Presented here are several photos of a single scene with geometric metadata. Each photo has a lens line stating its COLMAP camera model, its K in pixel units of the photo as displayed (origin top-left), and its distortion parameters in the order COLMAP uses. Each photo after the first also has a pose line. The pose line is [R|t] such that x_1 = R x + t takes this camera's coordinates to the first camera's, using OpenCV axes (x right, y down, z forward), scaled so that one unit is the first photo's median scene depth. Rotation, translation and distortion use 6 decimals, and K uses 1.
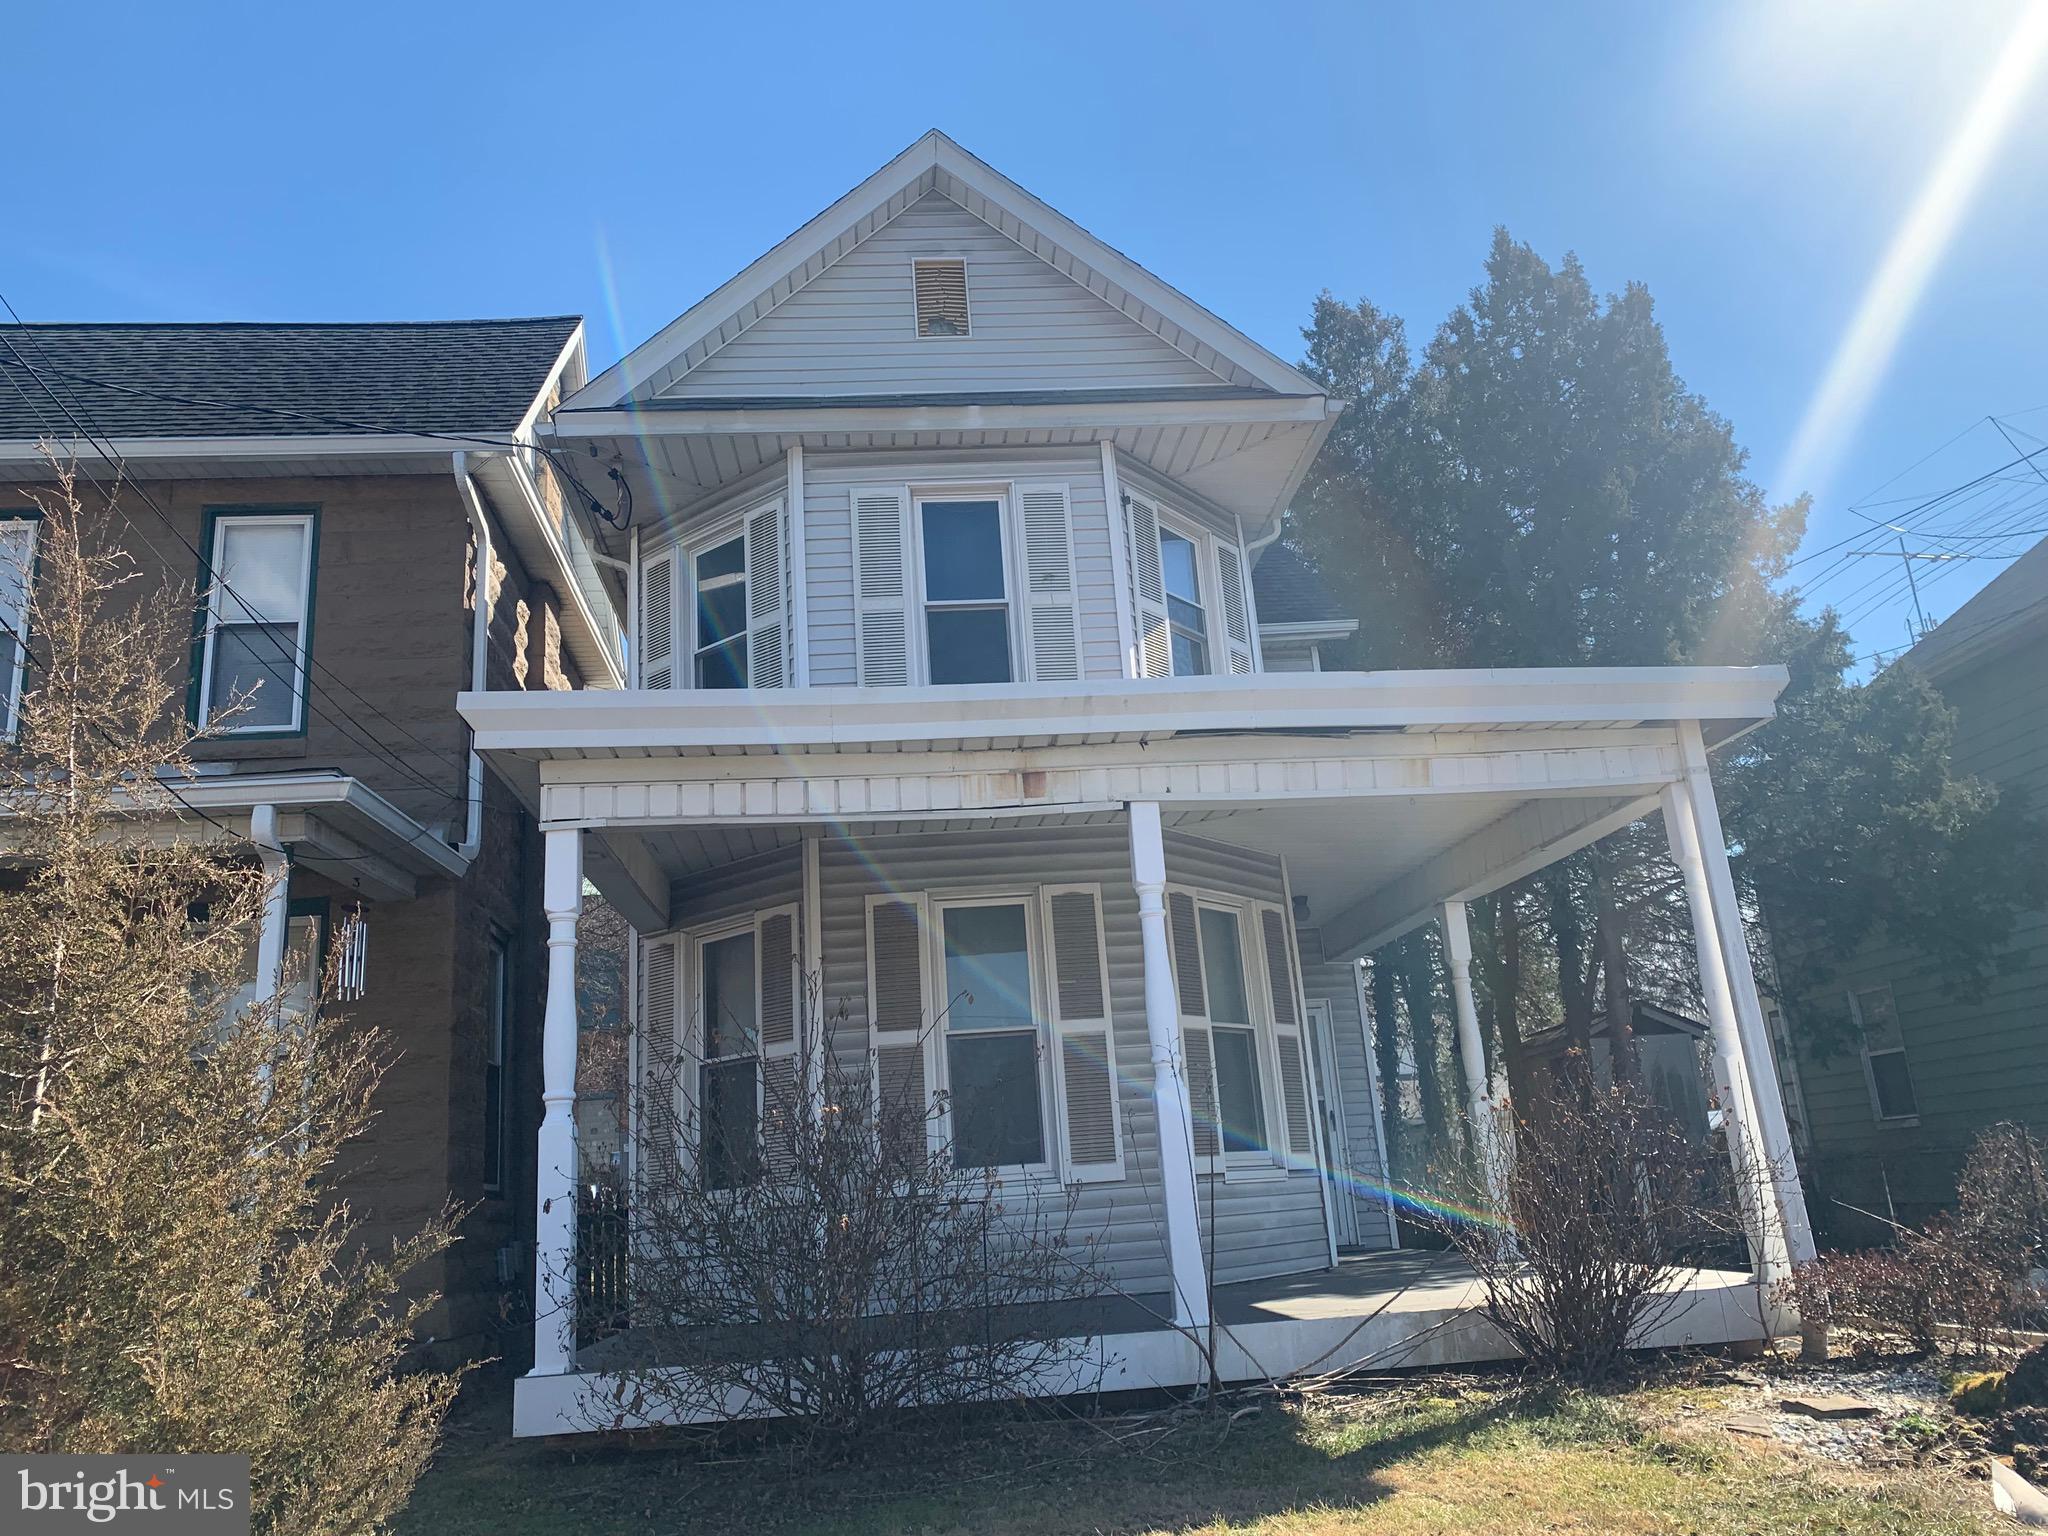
lens RADIAL K [[1542.9, 0, 1024.0], [0, 1542.9, 768.0], [0, 0, 1]] dist [0.000836, -0.000991]
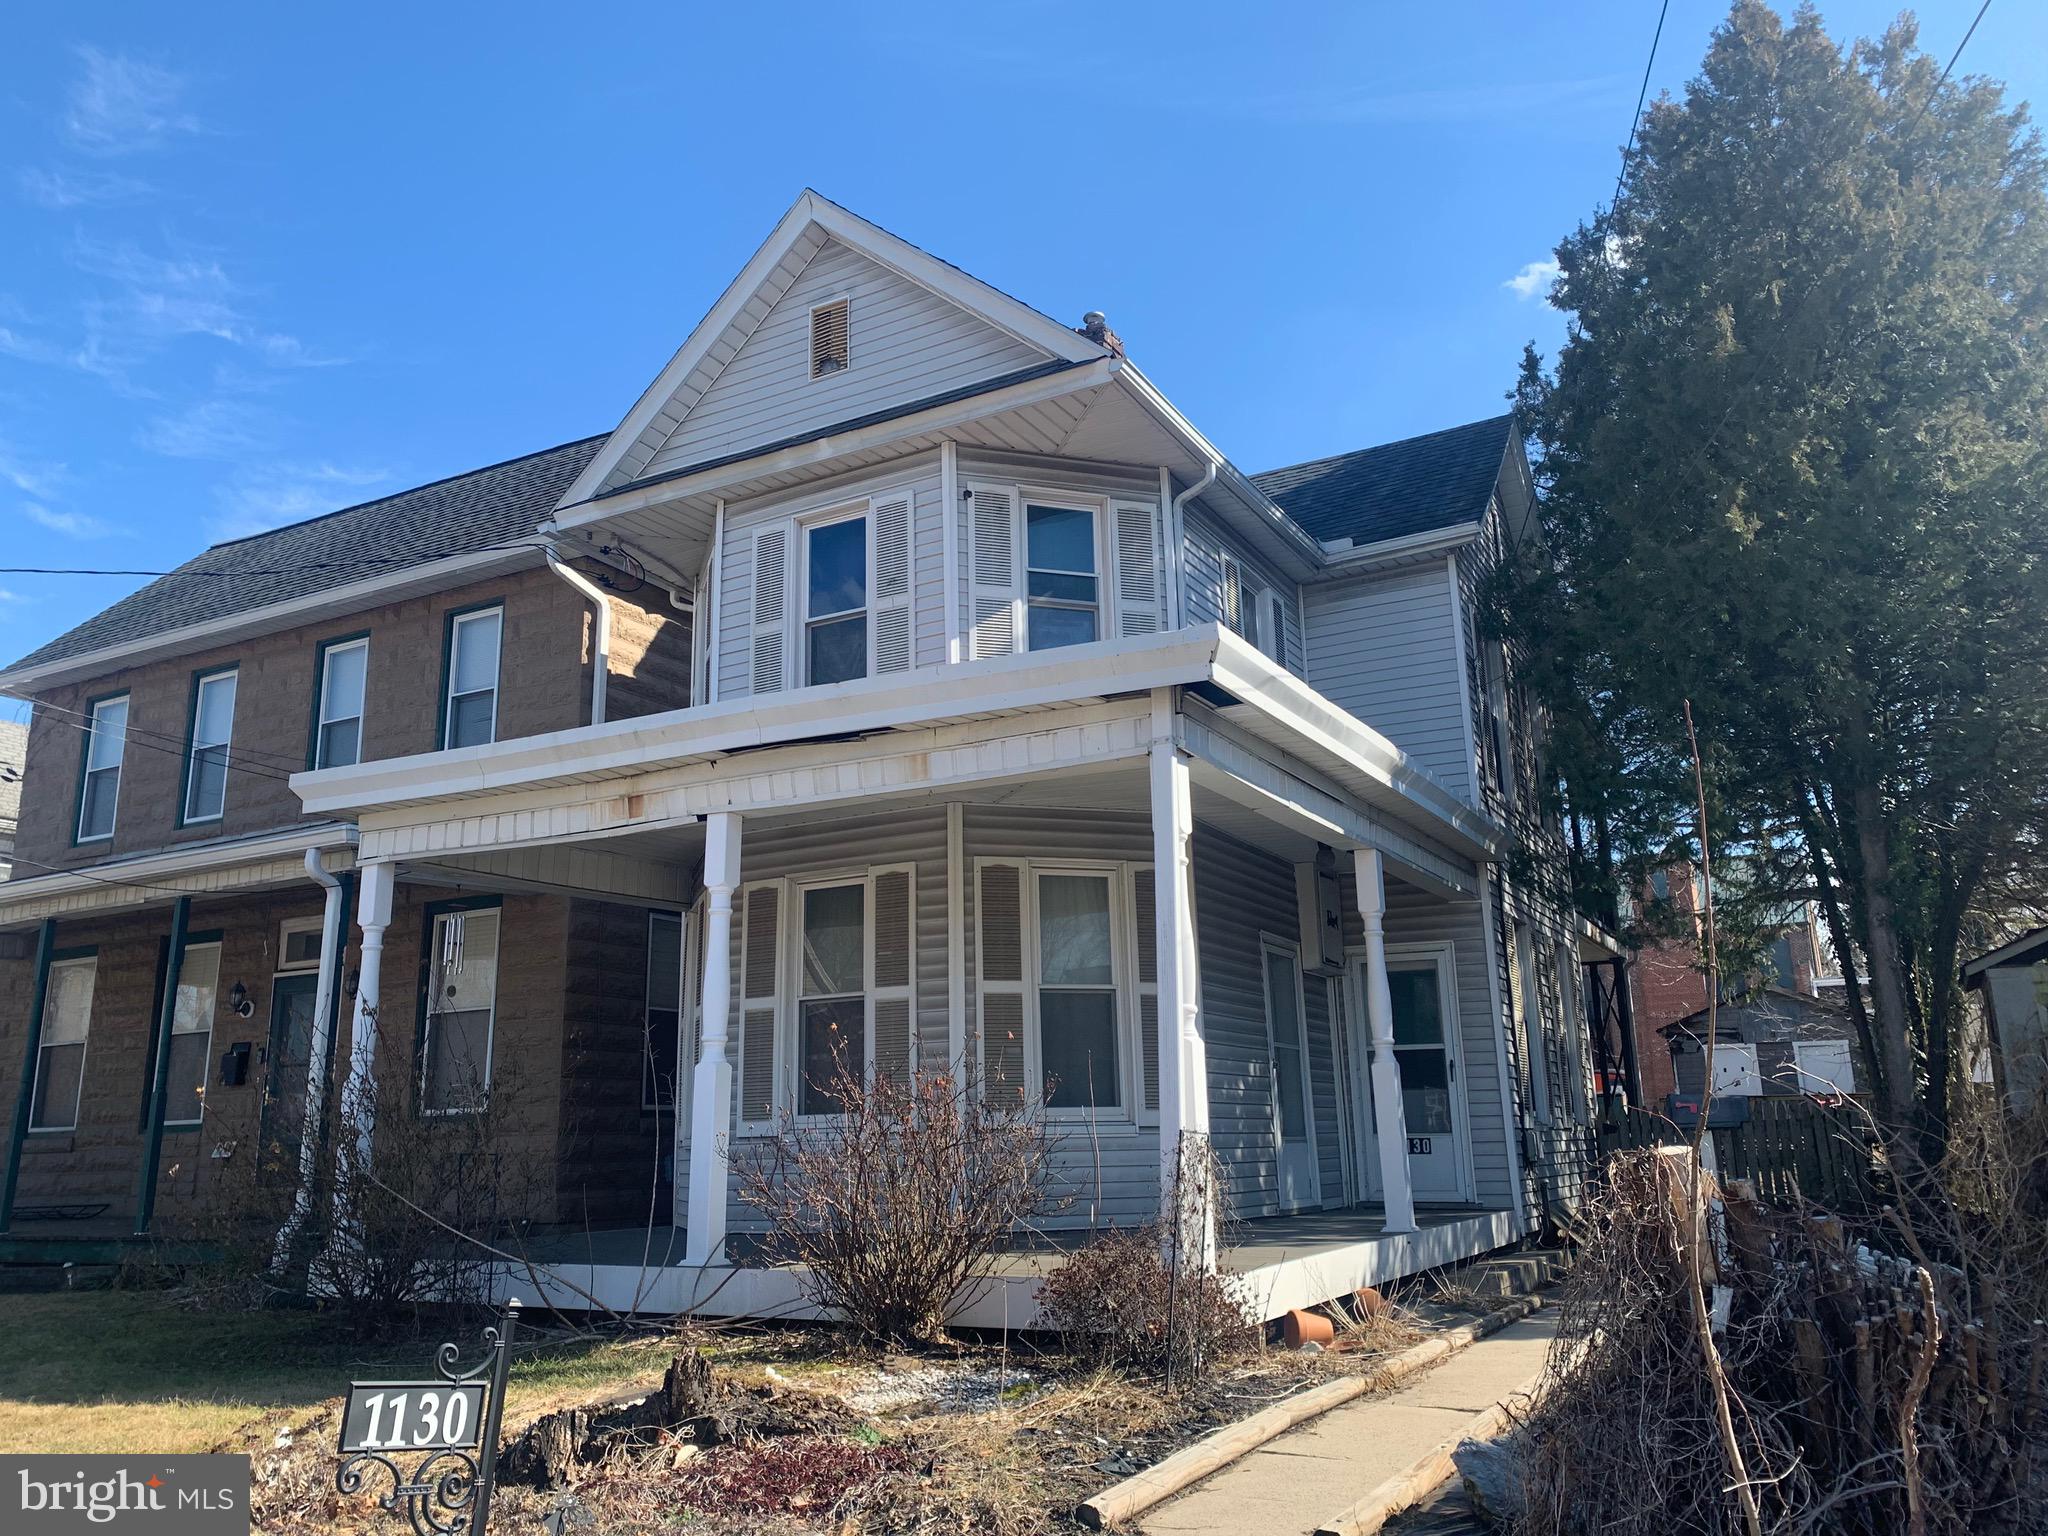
lens RADIAL K [[1530.8, 0, 1024.7], [0, 1530.8, 753.2], [0, 0, 1]] dist [0.003268, 0.001390]
pose [[0.834626, -0.082994, -0.544529, 0.674263], [0.113778, 0.993240, 0.023010, -0.017181], [0.538938, -0.081160, 0.838426, 0.130312]]
